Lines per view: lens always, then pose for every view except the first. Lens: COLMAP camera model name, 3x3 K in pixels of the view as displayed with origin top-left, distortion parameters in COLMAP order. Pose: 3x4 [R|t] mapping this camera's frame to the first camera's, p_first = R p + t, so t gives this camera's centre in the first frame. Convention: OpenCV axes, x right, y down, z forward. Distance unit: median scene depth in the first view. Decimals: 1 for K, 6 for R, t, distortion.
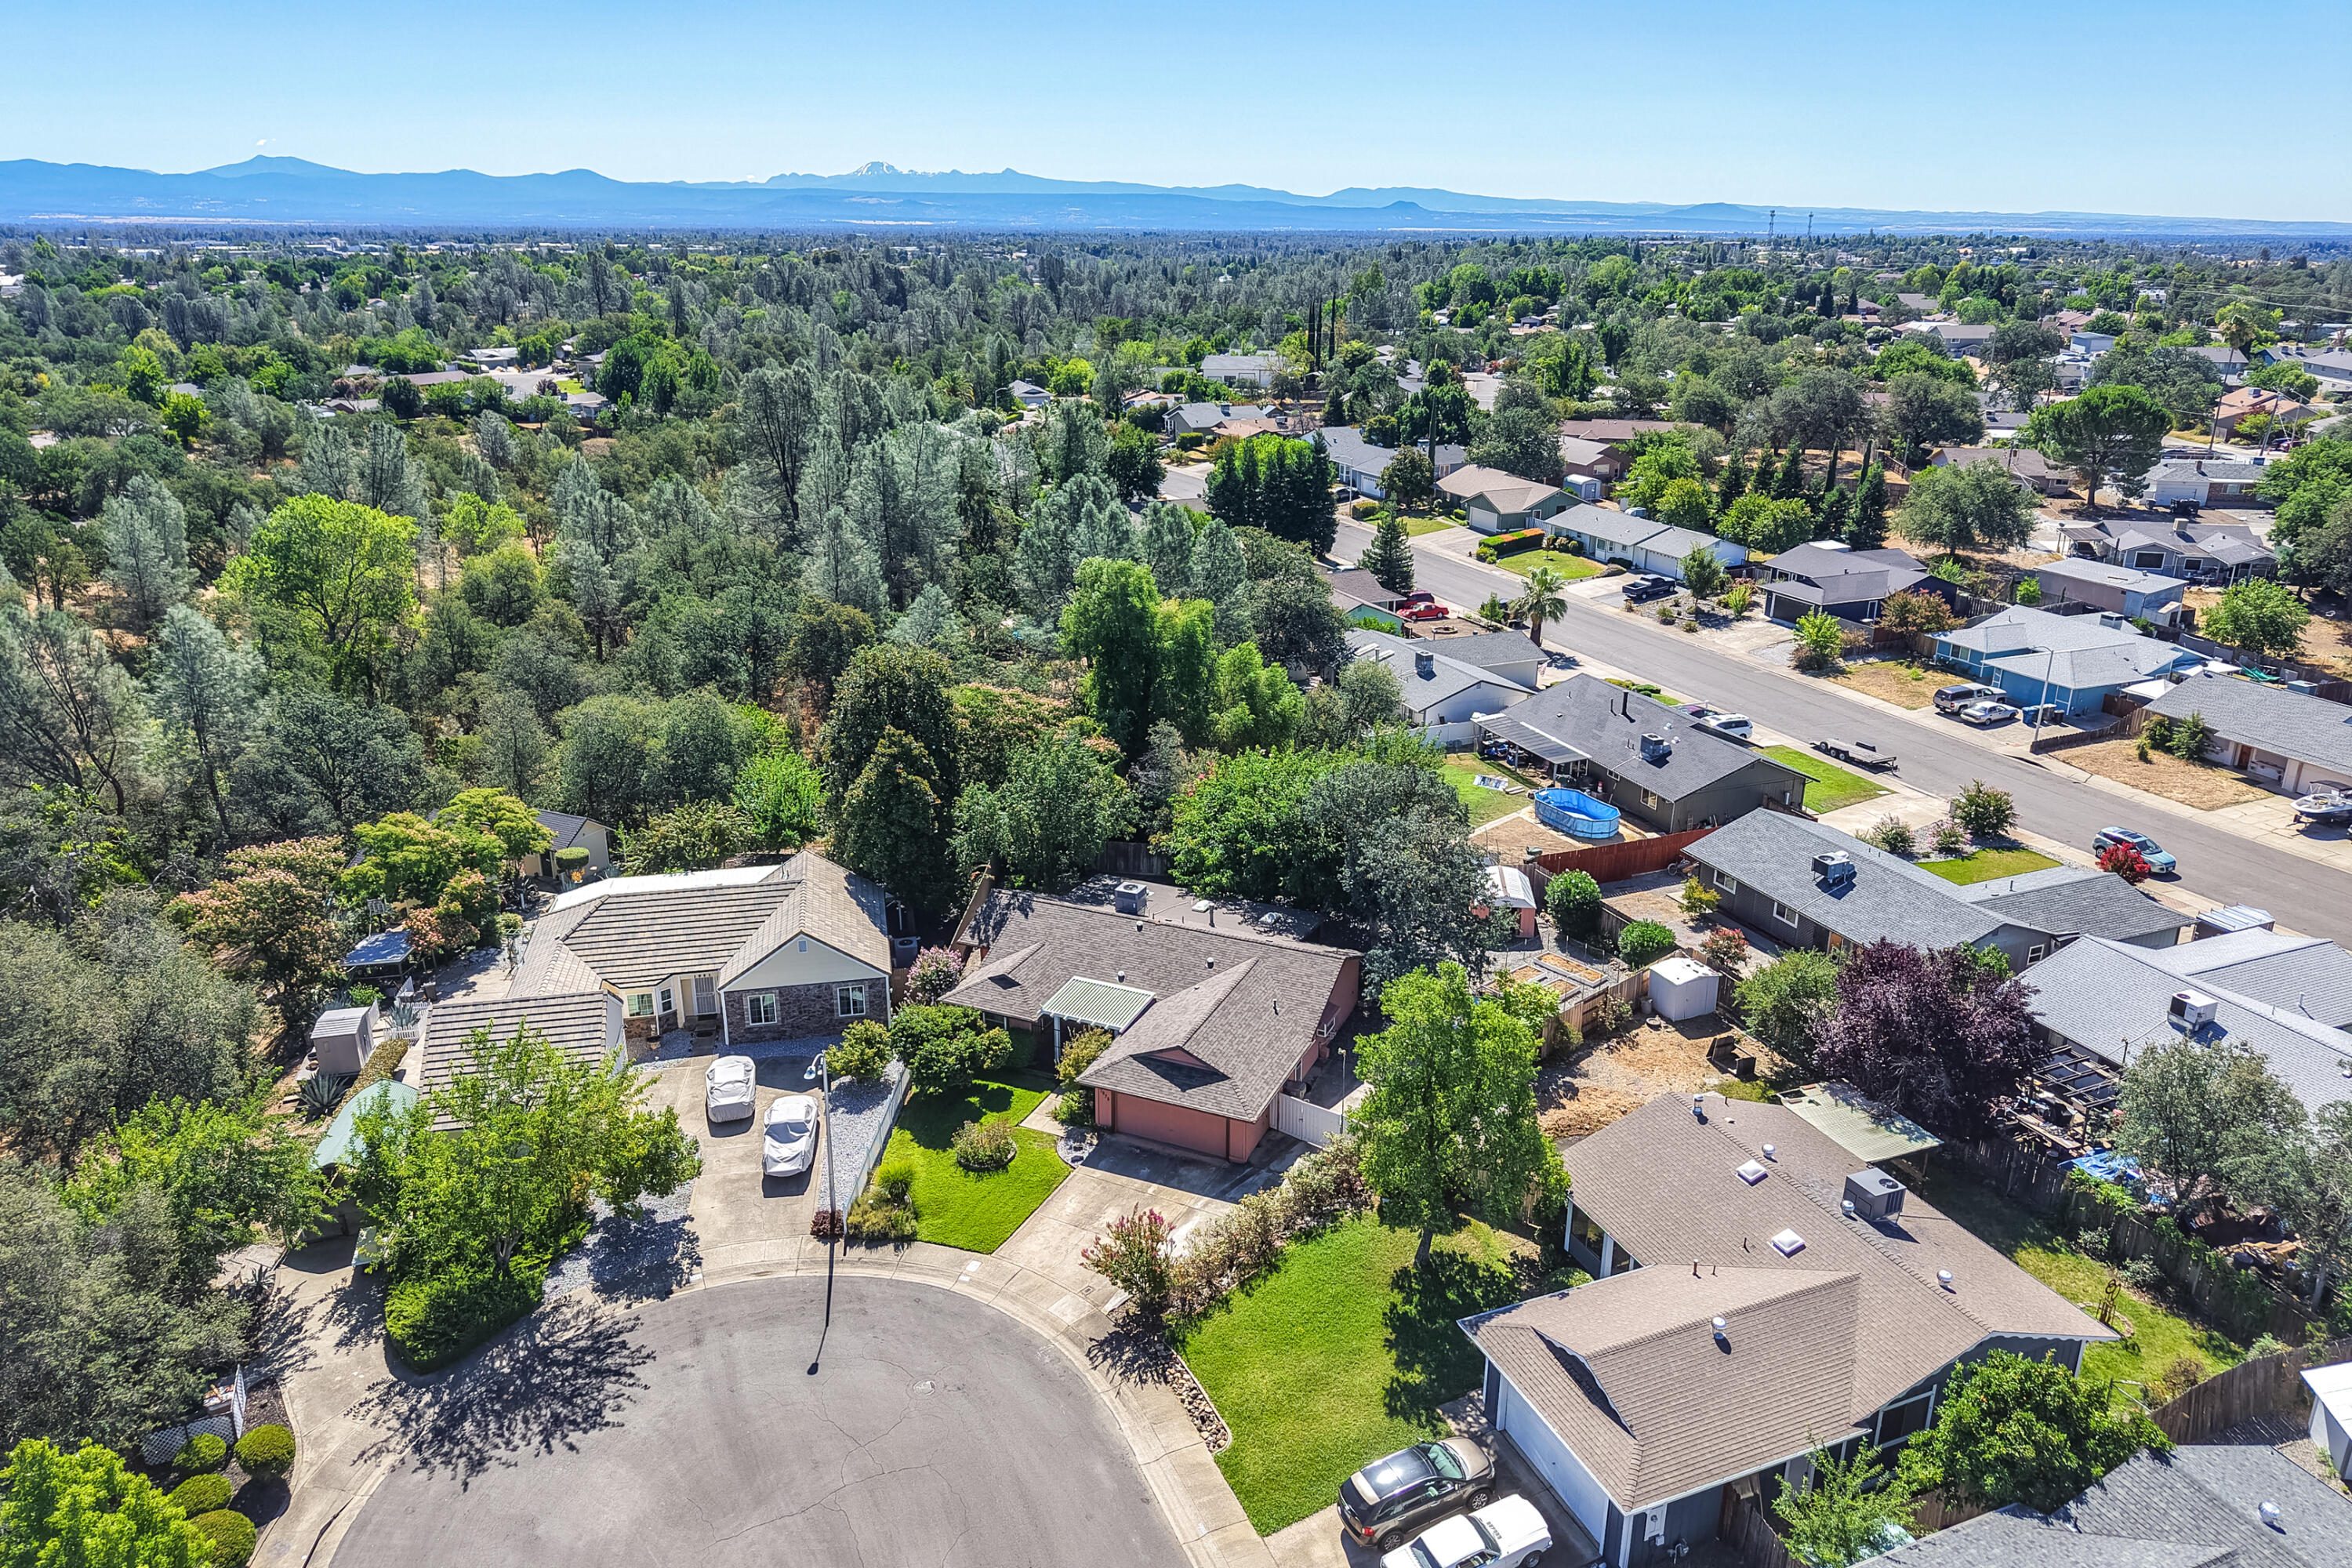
lens RADIAL K [[1588.5, 0, 1176.7], [0, 1588.5, 741.1], [0, 0, 1]] dist [0.039776, -0.049369]
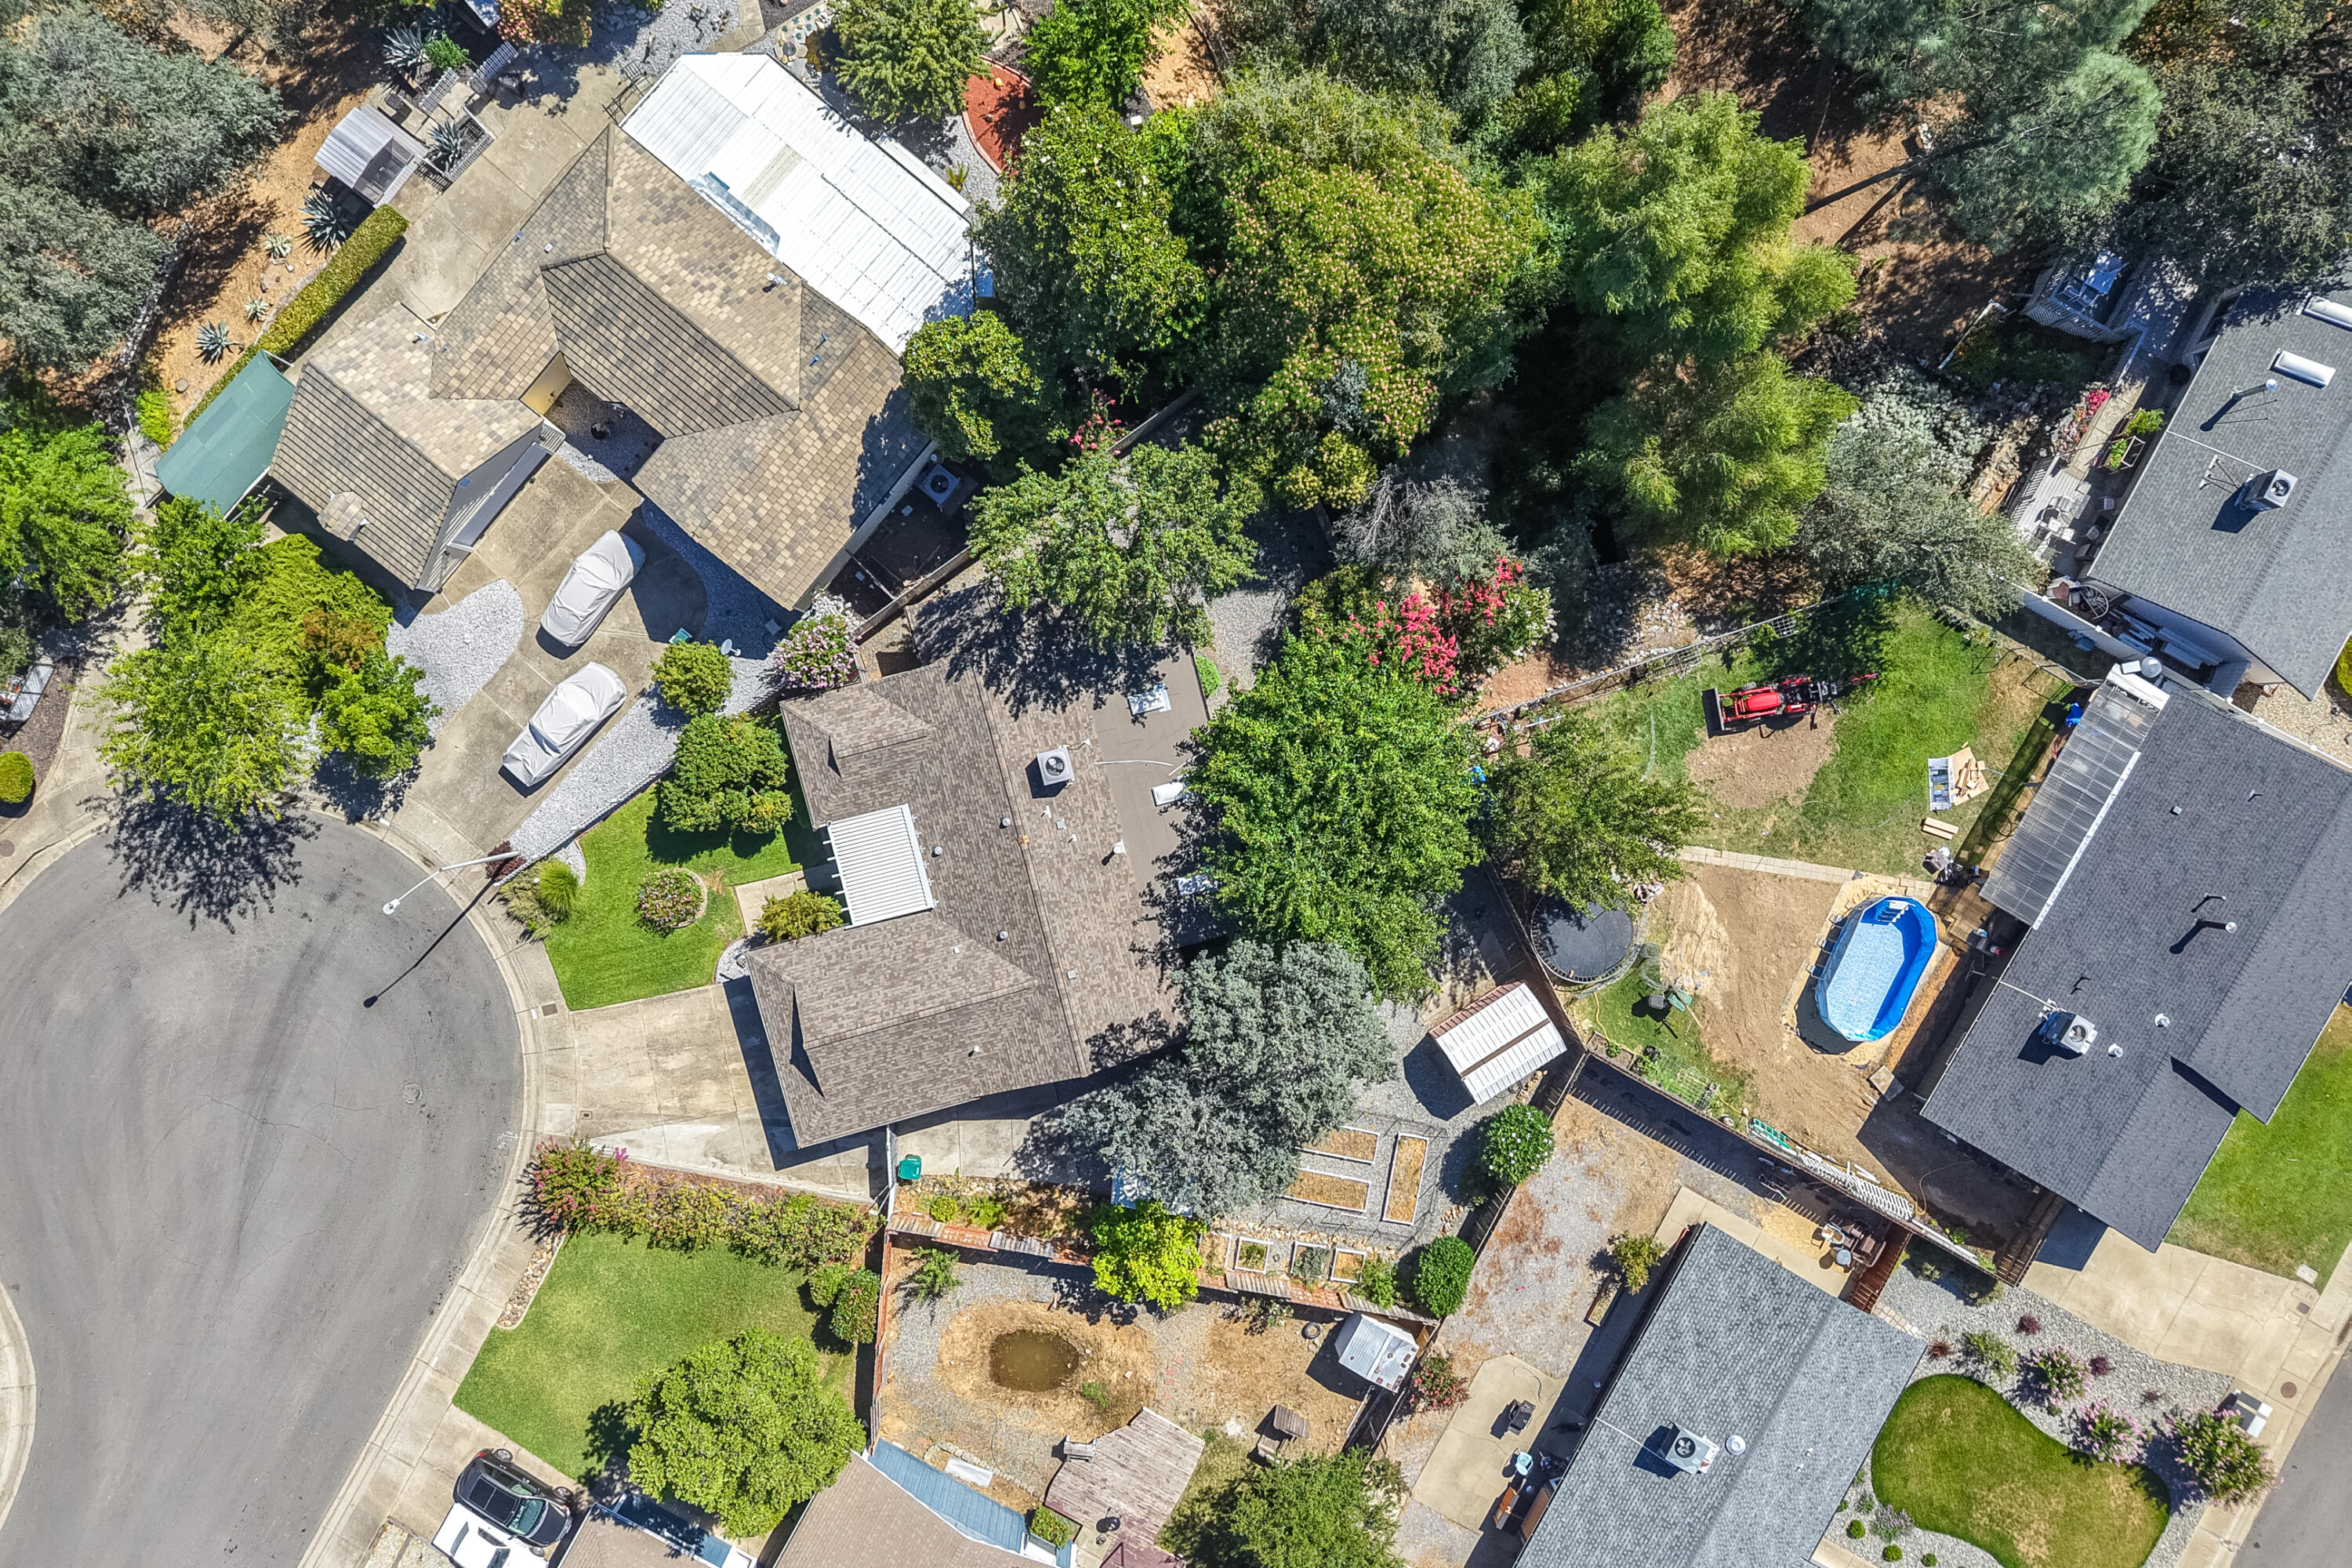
lens RADIAL K [[1588.6, 0, 1176.0], [0, 1588.6, 784.0], [0, 0, 1]] dist [0.036393, -0.042597]
pose [[0.625288, 0.779744, 0.031835, -0.008046], [-0.273085, 0.180411, 0.944921, -0.531972], [0.731054, -0.599542, 0.325745, 0.648865]]
